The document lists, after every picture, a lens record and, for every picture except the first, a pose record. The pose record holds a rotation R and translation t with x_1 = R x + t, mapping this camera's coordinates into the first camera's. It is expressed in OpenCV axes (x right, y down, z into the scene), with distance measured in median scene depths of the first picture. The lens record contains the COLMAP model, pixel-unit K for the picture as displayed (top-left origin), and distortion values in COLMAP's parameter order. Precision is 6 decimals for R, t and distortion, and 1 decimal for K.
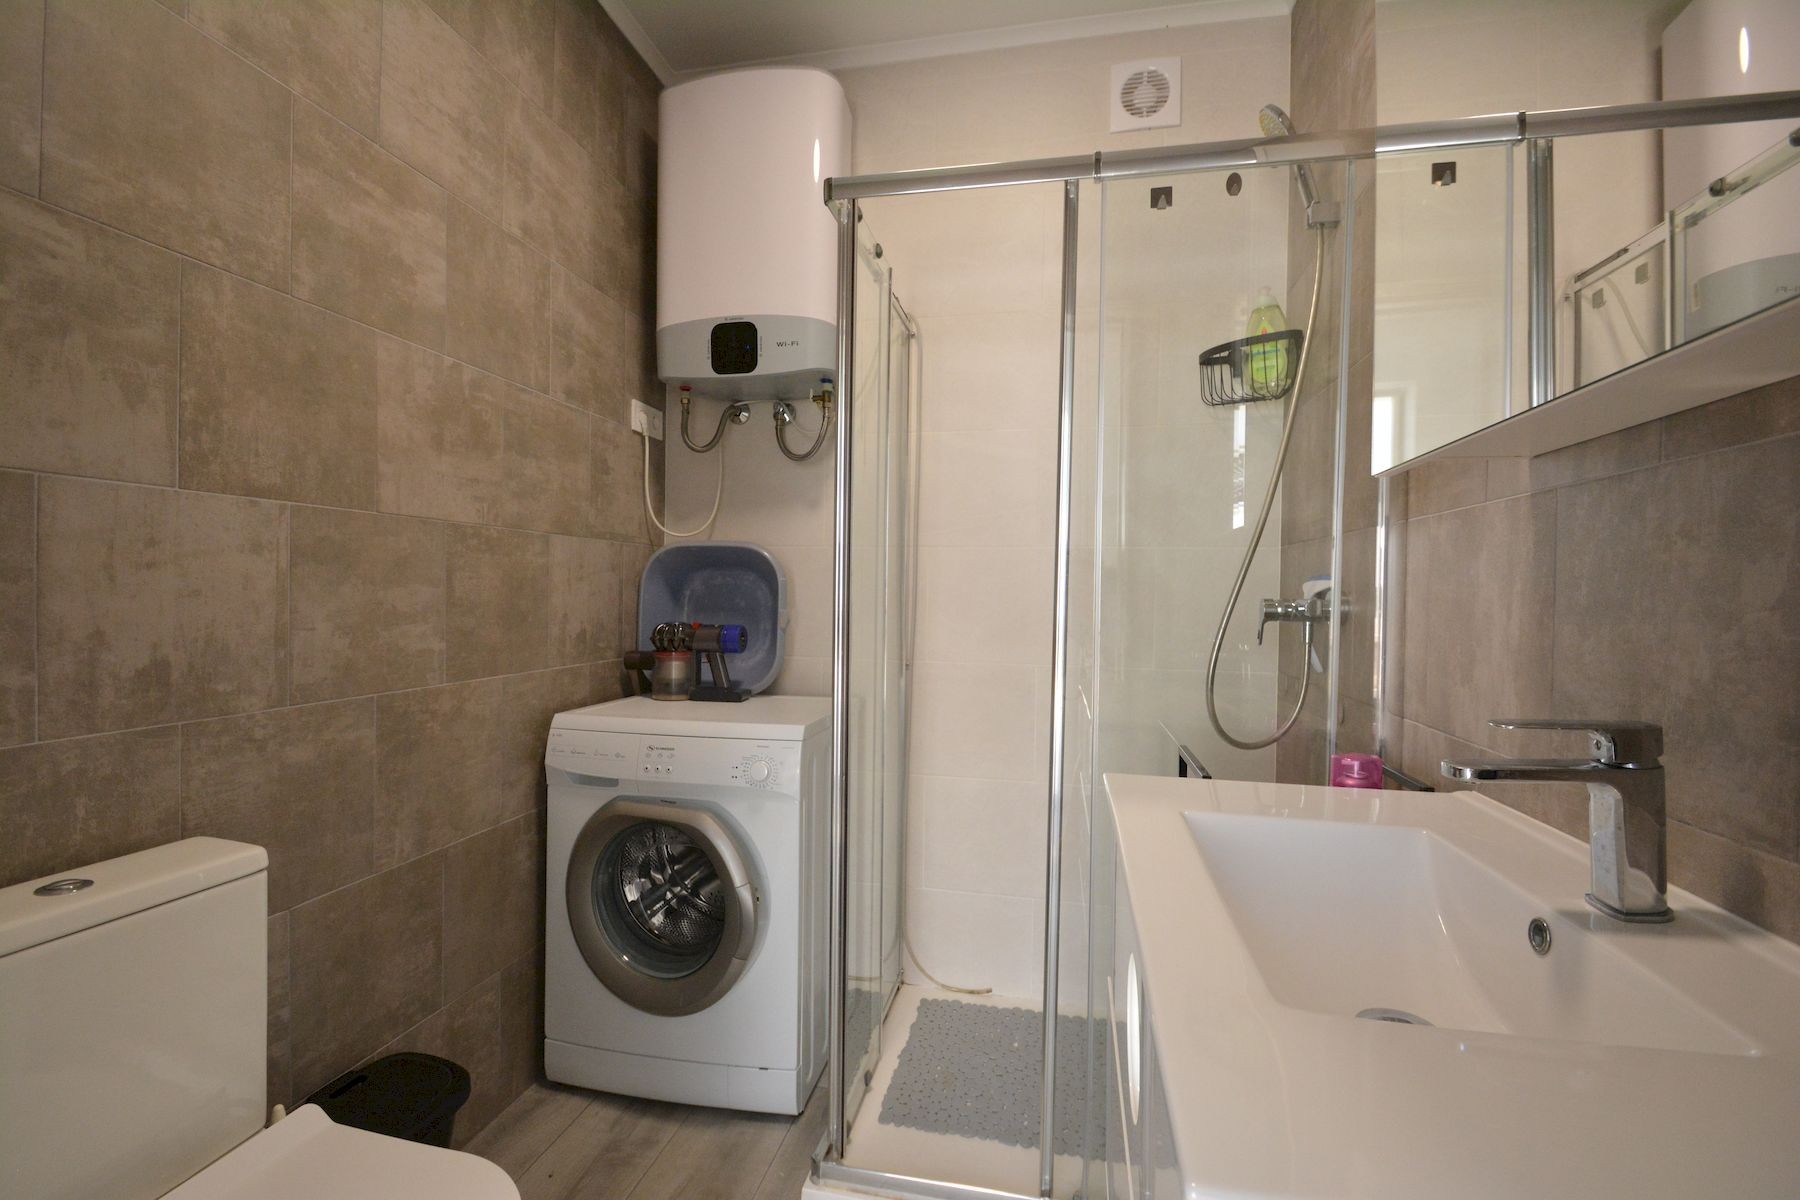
lens RADIAL K [[790.2, 0, 903.7], [0, 790.2, 599.5], [0, 0, 1]] dist [0.002066, -0.008369]
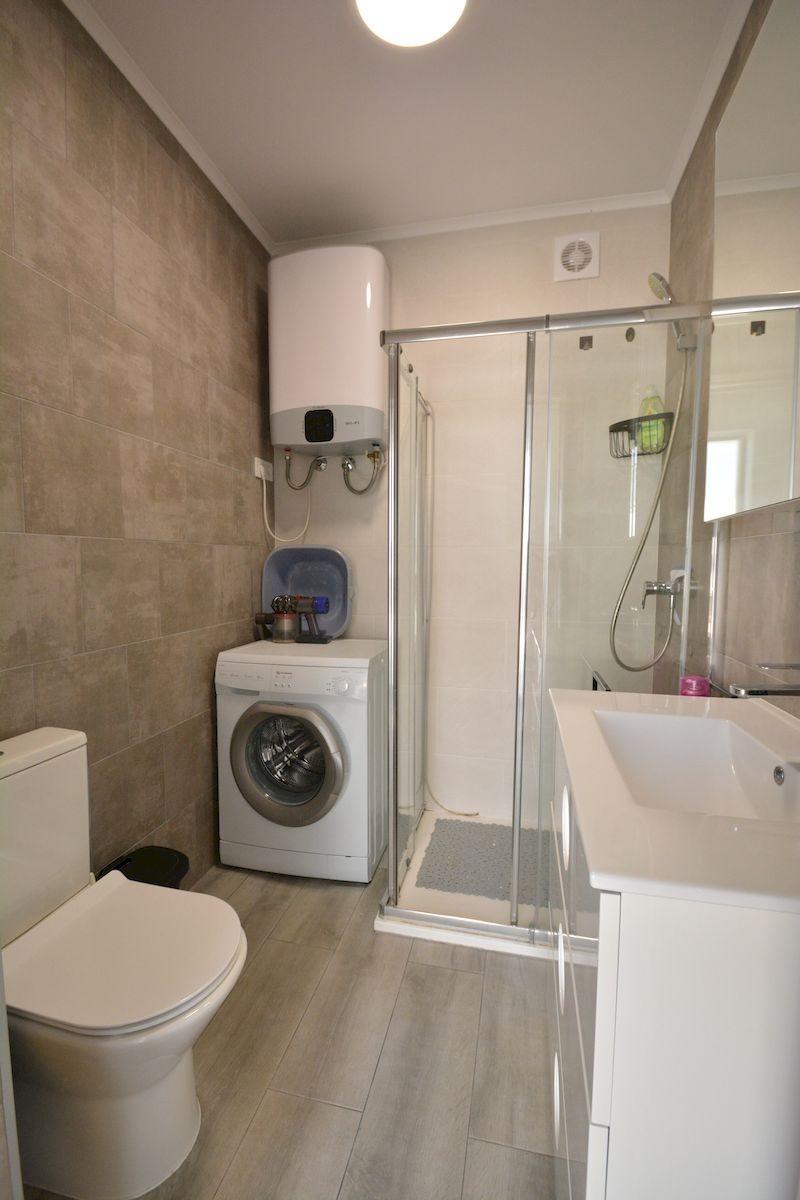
lens RADIAL K [[526.8, 0, 402.7], [0, 526.8, 597.6], [0, 0, 1]] dist [0.002066, -0.008369]
pose [[0.999833, -0.008284, -0.016317, -0.037266], [0.009246, 0.998169, 0.059772, -0.039481], [0.015791, -0.059913, 0.998079, -0.116540]]
